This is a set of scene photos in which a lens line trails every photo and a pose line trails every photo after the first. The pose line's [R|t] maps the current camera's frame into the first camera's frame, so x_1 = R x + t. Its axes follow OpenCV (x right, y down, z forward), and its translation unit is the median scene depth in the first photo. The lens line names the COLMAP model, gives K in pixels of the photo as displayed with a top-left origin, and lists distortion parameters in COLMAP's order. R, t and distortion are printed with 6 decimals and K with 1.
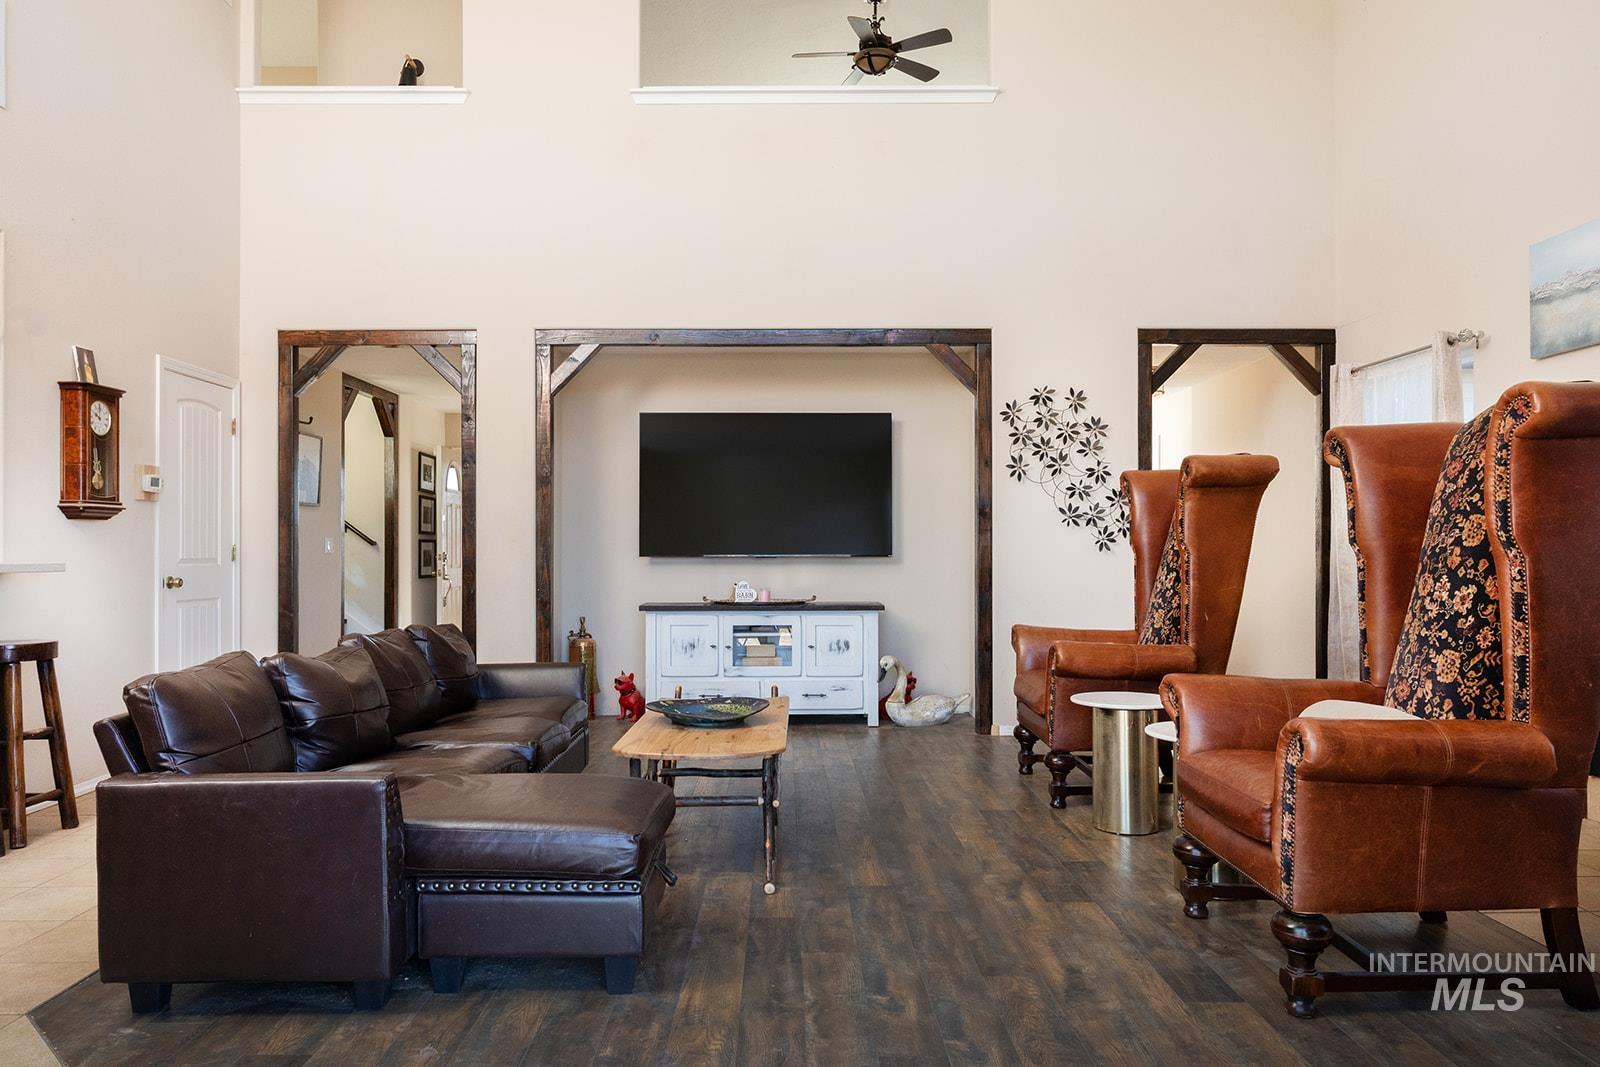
lens RADIAL K [[1070.4, 0, 783.7], [0, 1070.4, 538.9], [0, 0, 1]] dist [0.008222, 0.001438]
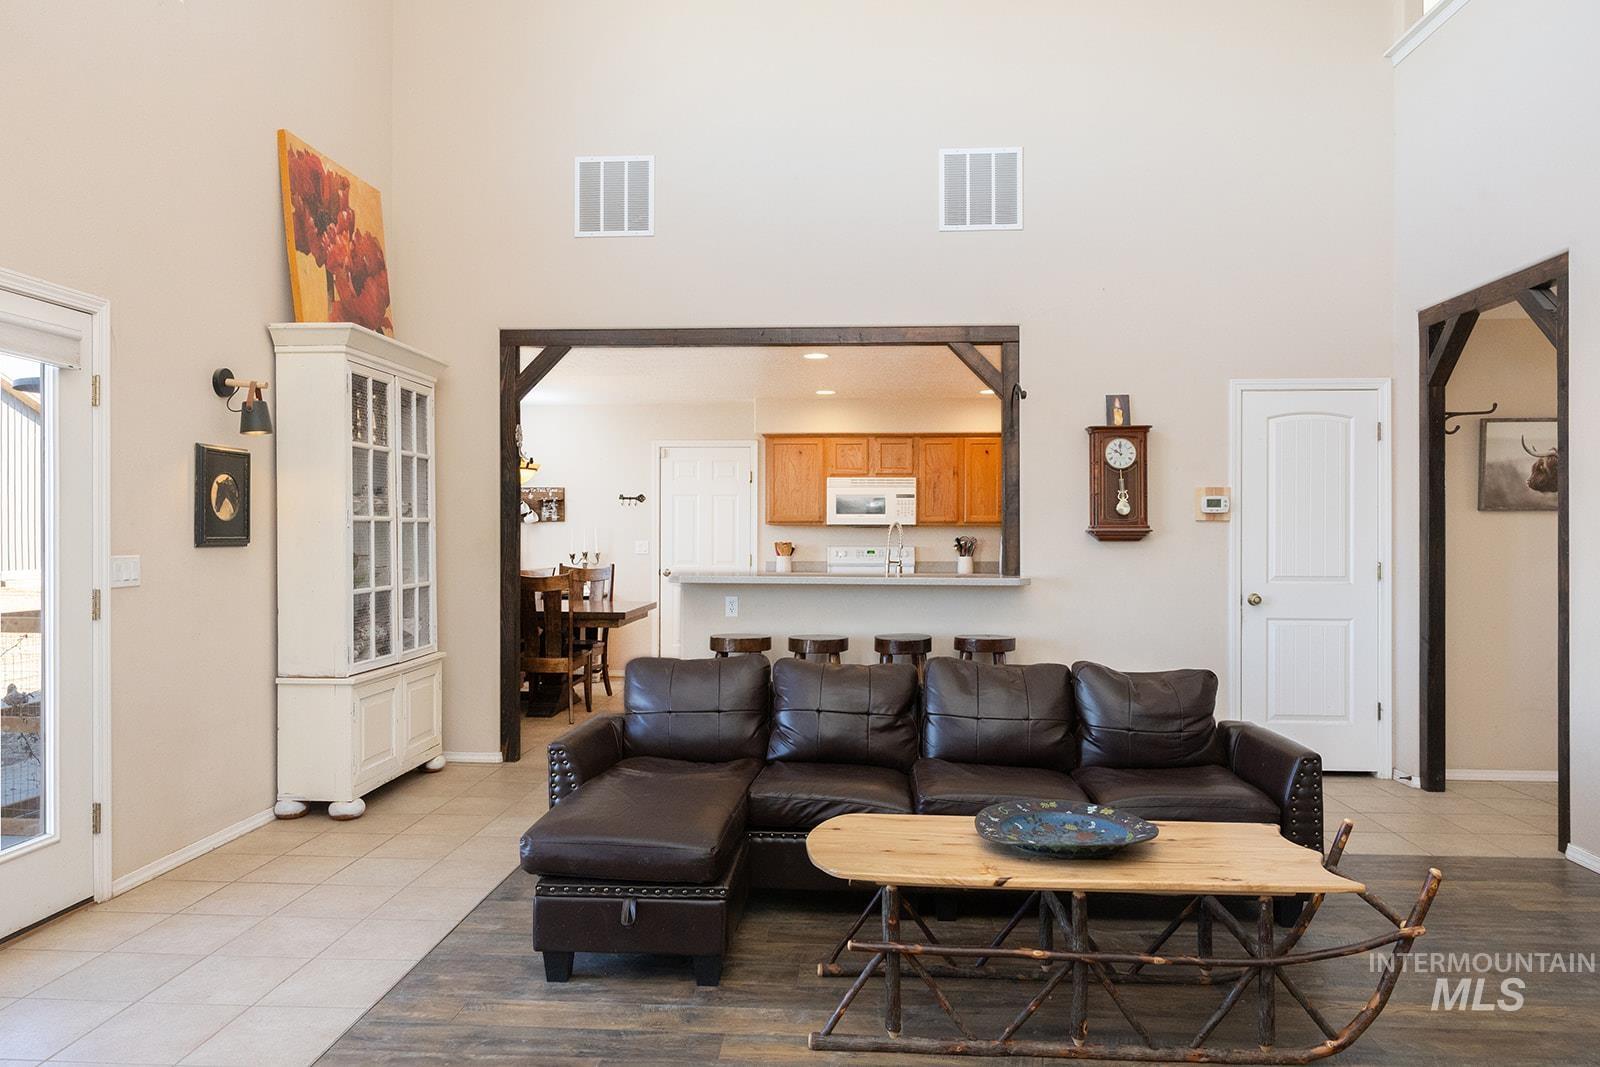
lens RADIAL K [[1070.4, 0, 792.8], [0, 1070.4, 538.4], [0, 0, 1]] dist [0.008222, 0.001438]
pose [[-0.070805, 0.002894, -0.997486, 0.603030], [0.006920, 0.999973, 0.002410, -0.029958], [0.997466, -0.006732, -0.070823, 0.830161]]
